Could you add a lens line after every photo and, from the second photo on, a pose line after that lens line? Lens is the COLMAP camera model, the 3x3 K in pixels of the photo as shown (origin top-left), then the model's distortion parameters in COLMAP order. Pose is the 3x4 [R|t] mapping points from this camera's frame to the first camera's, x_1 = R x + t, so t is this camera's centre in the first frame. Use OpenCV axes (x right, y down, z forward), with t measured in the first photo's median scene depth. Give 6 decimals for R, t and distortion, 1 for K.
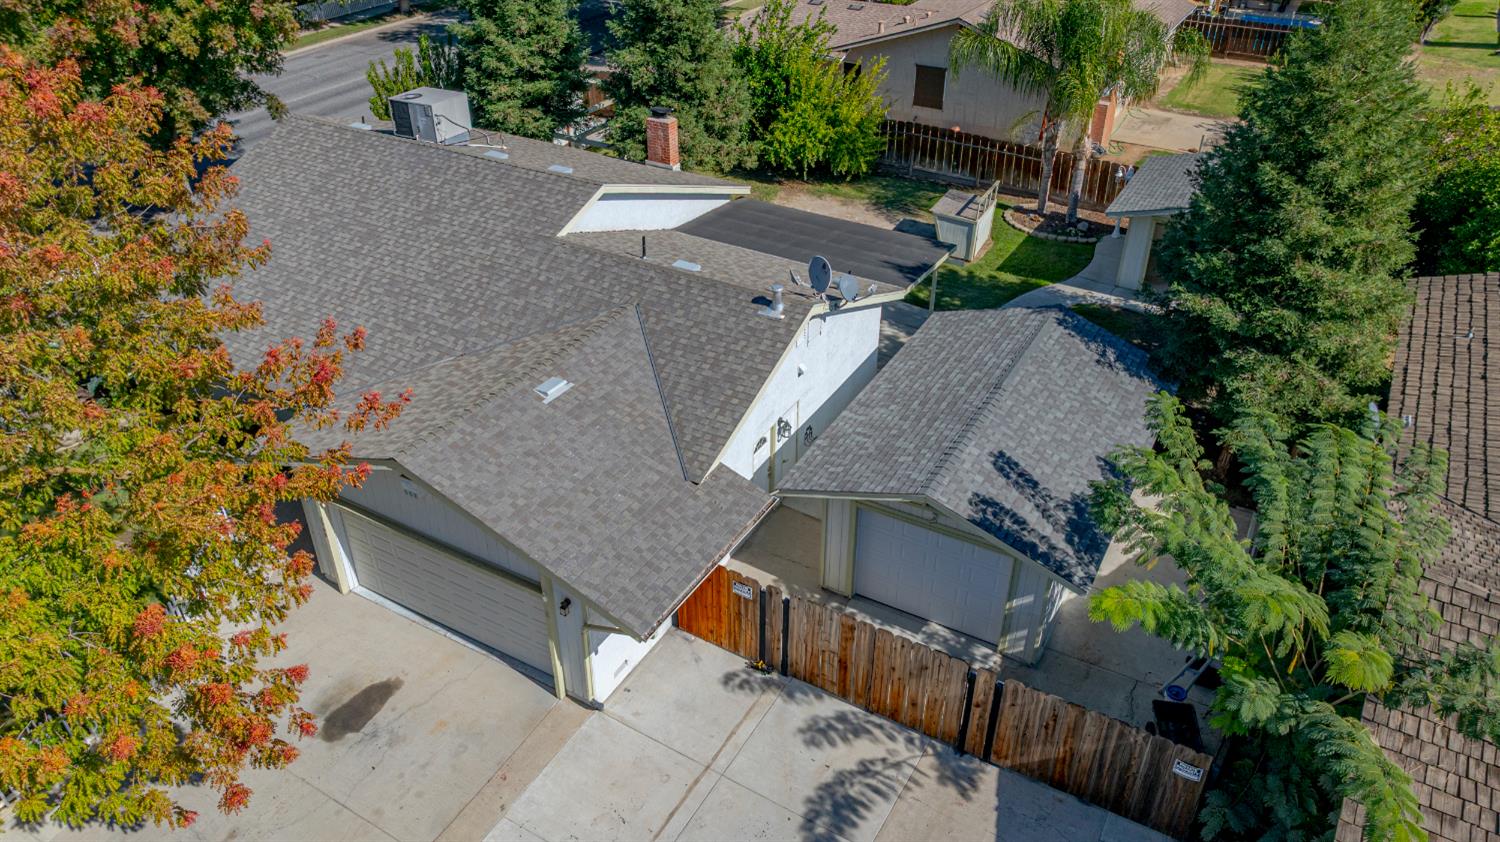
lens RADIAL K [[1064.6, 0, 743.5], [0, 1064.6, 418.0], [0, 0, 1]] dist [-0.009993, 0.005135]
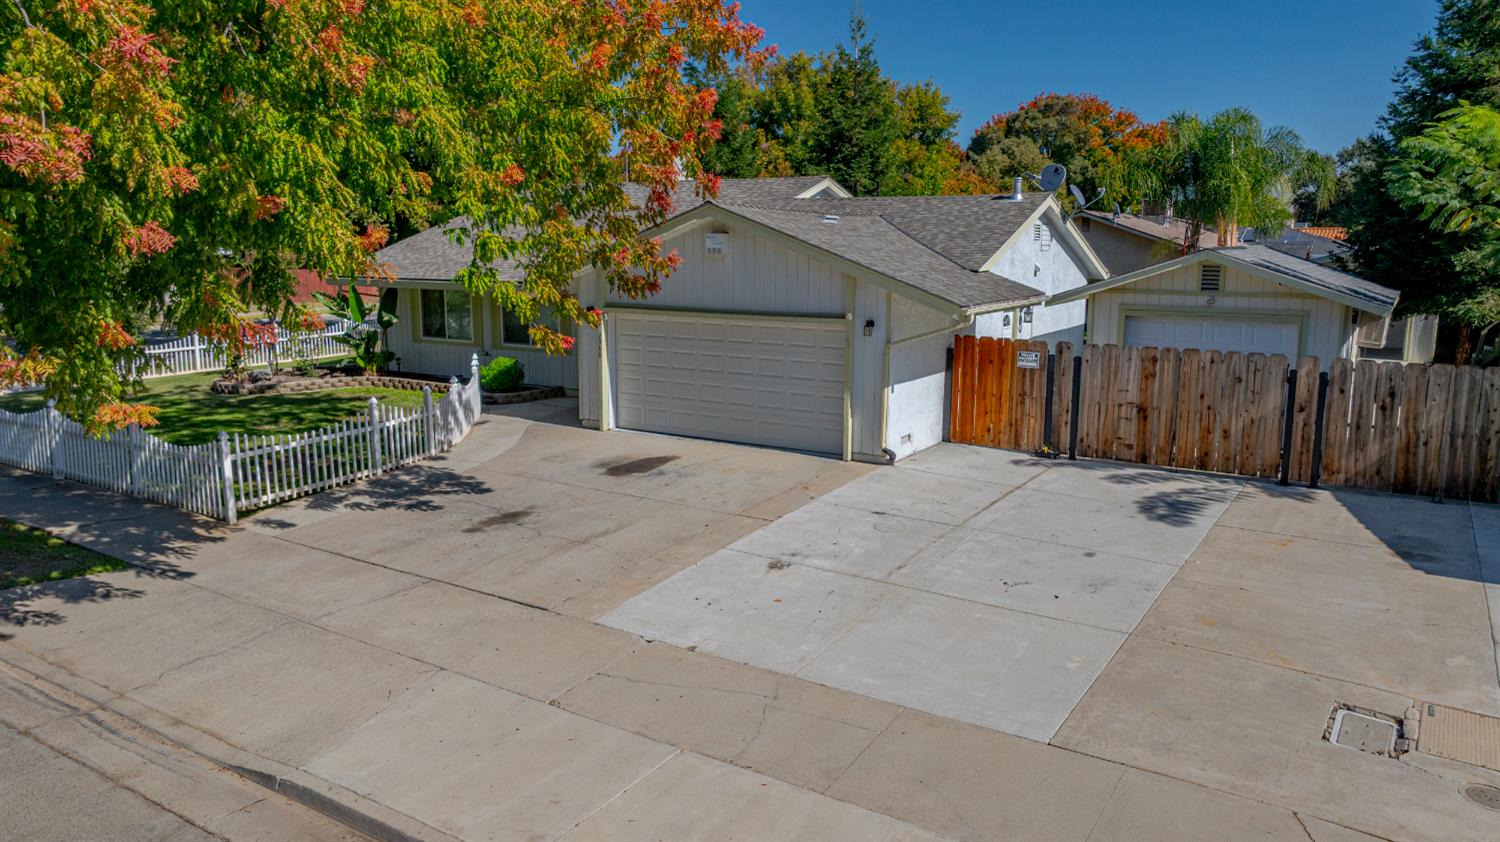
lens RADIAL K [[1064.6, 0, 754.5], [0, 1064.6, 419.0], [0, 0, 1]] dist [-0.009993, 0.005135]
pose [[0.999250, 0.006439, -0.038189, -0.227952], [-0.021016, 0.918418, -0.395052, 0.635601], [0.032530, 0.395558, 0.917865, 0.093458]]
